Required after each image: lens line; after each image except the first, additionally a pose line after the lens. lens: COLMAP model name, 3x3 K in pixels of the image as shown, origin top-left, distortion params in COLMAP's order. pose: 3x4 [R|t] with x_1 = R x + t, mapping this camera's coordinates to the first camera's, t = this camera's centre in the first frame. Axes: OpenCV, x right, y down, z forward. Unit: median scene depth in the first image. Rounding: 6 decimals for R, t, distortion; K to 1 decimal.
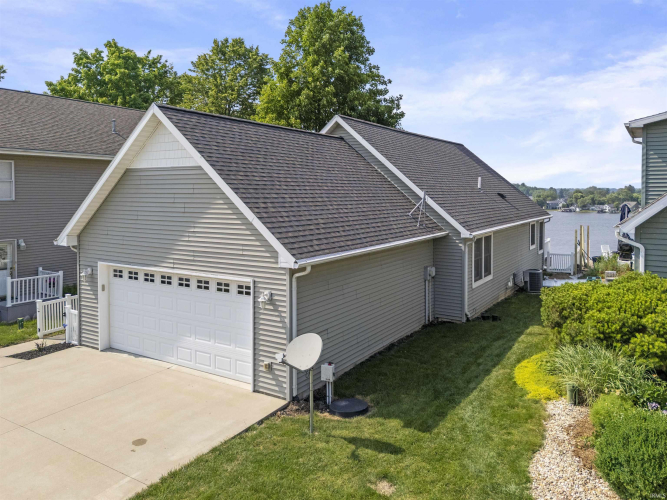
lens RADIAL K [[498.1, 0, 335.5], [0, 498.1, 251.1], [0, 0, 1]] dist [0.039739, -0.011200]
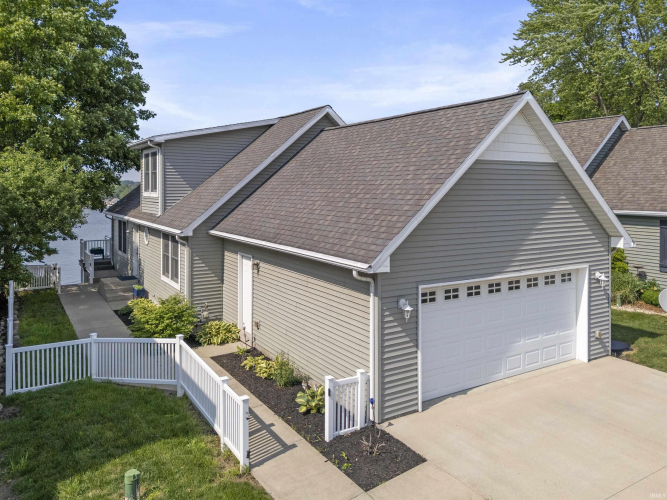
lens RADIAL K [[498.1, 0, 335.5], [0, 498.1, 251.1], [0, 0, 1]] dist [0.039739, -0.011200]
pose [[0.434350, -0.094442, 0.895779, -1.253404], [0.111492, 0.992477, 0.050576, -0.083616], [-0.893817, 0.077905, 0.441612, 0.861678]]
